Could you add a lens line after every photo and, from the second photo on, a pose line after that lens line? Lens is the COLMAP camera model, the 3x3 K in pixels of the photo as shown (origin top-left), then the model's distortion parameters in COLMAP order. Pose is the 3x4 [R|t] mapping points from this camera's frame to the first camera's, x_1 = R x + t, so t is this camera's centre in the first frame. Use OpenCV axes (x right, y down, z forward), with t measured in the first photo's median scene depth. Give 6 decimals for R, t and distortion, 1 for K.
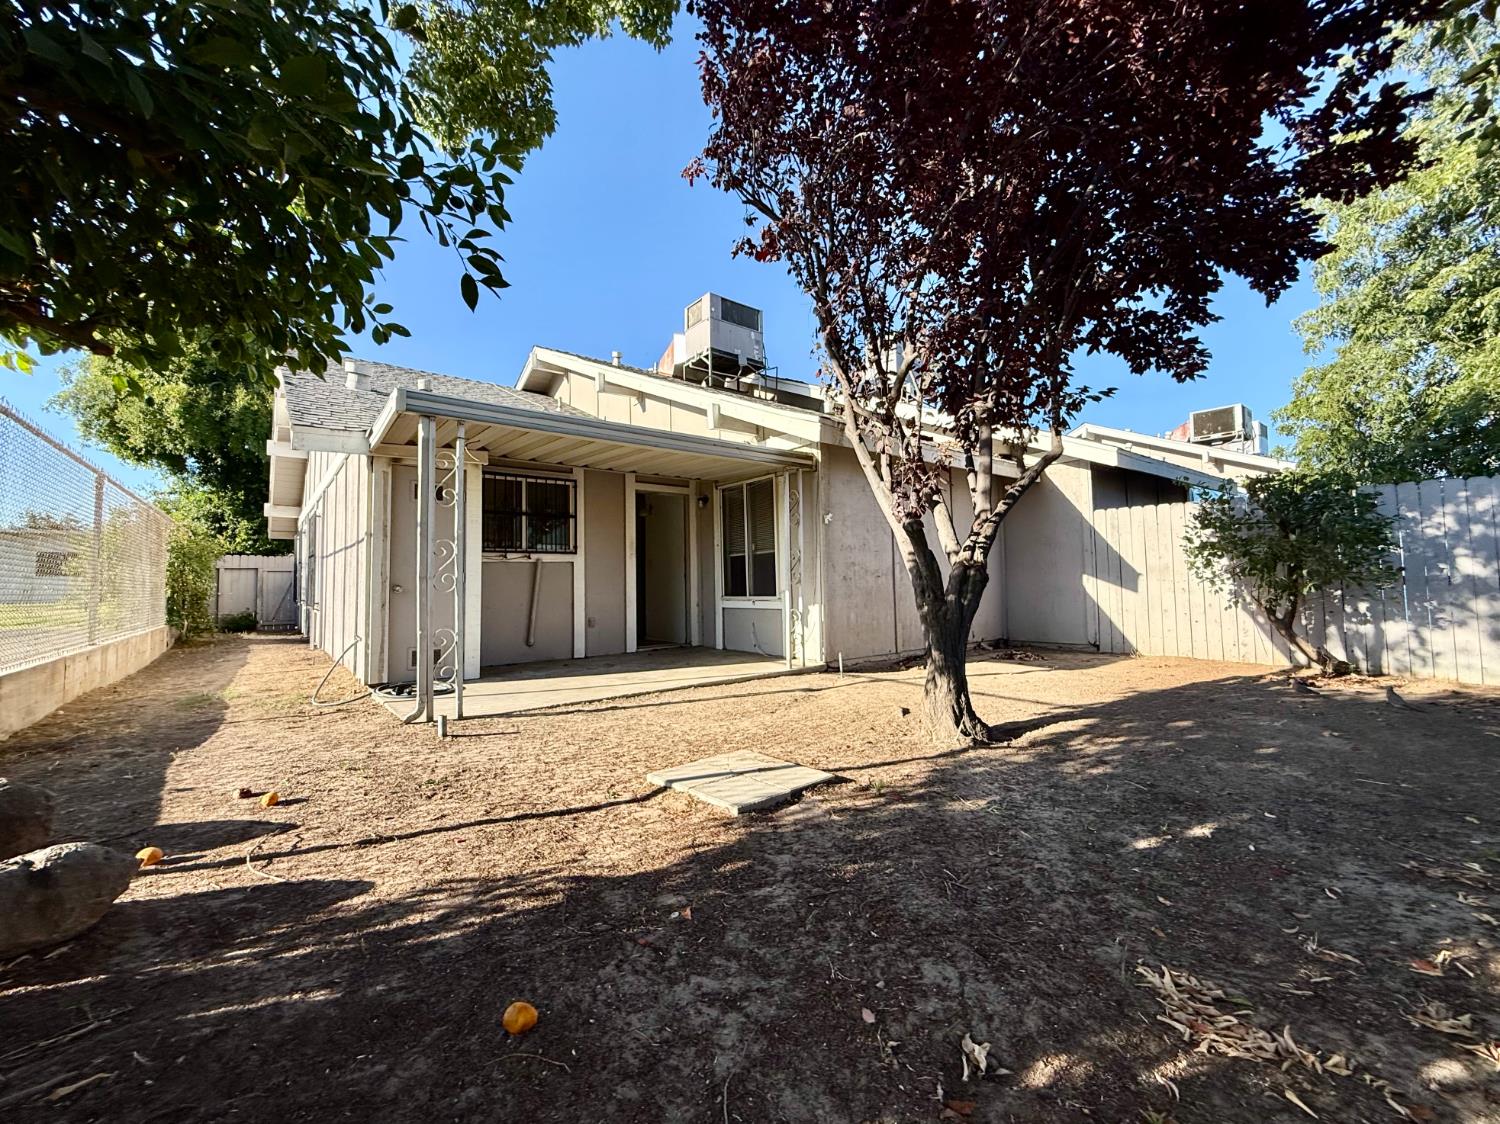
lens RADIAL K [[612.8, 0, 759.2], [0, 612.8, 539.5], [0, 0, 1]] dist [-0.001720, 0.000997]
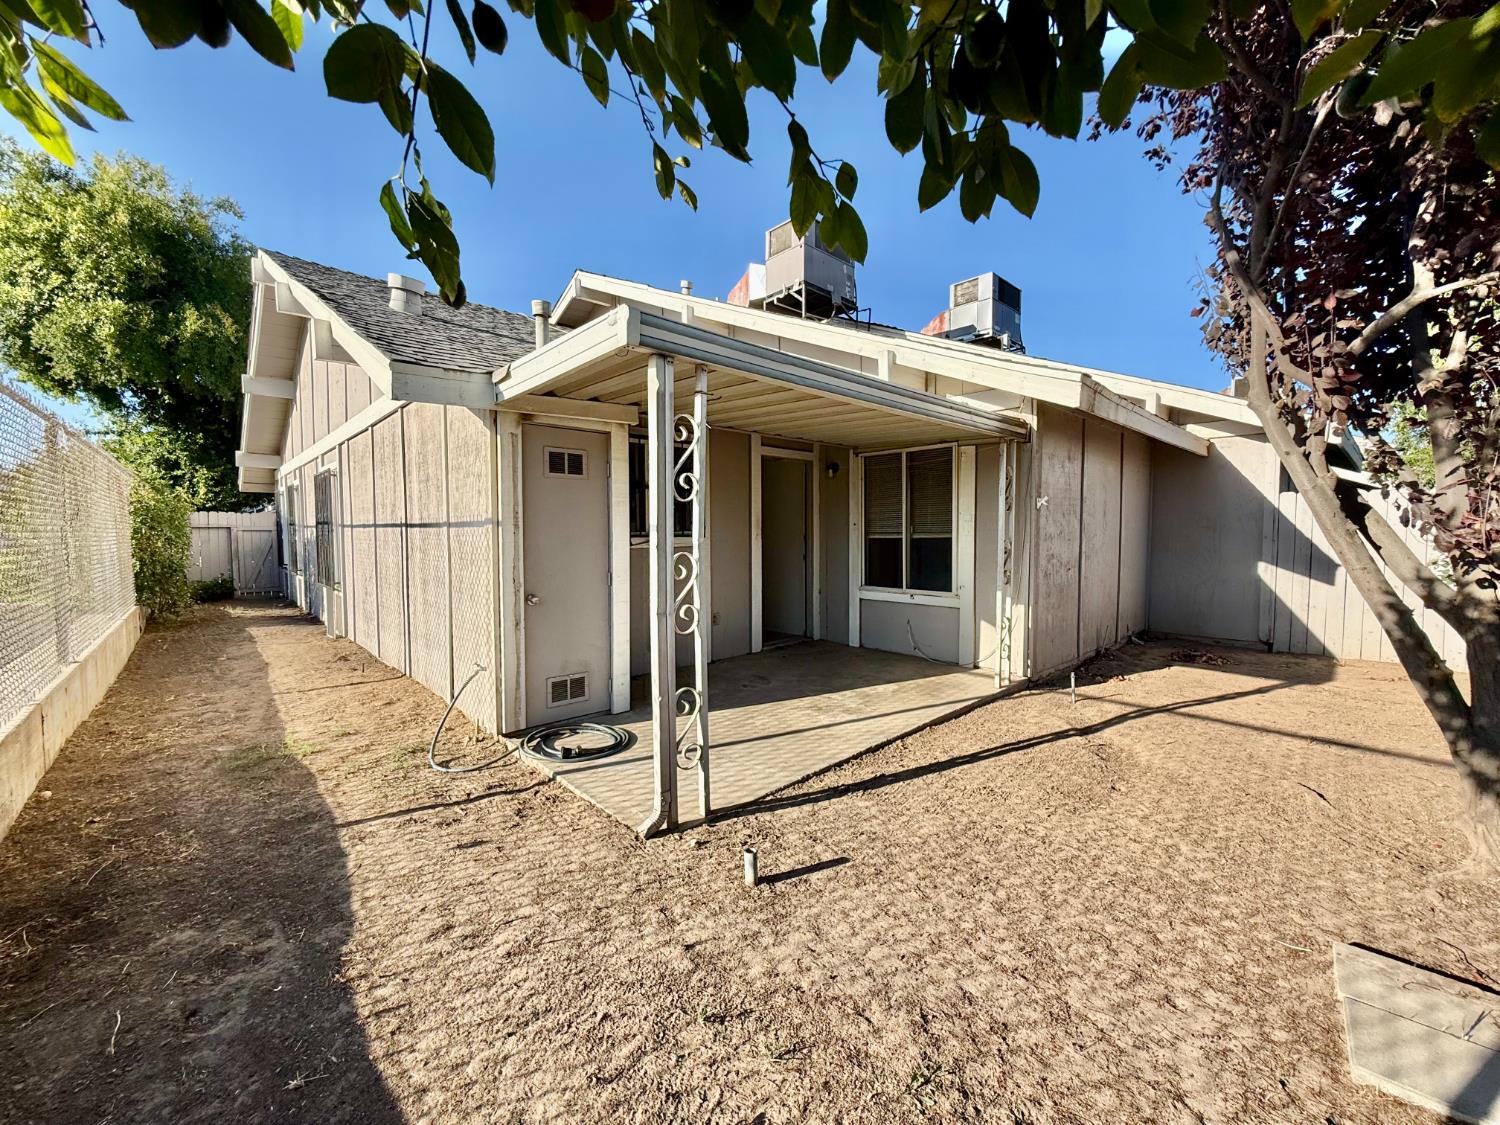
lens RADIAL K [[612.8, 0, 782.8], [0, 612.8, 549.5], [0, 0, 1]] dist [-0.001720, 0.000997]
pose [[0.996805, 0.010365, 0.079193, -0.167241], [-0.017920, 0.995288, 0.095295, -0.024178], [-0.077832, -0.096410, 0.992294, 0.126487]]
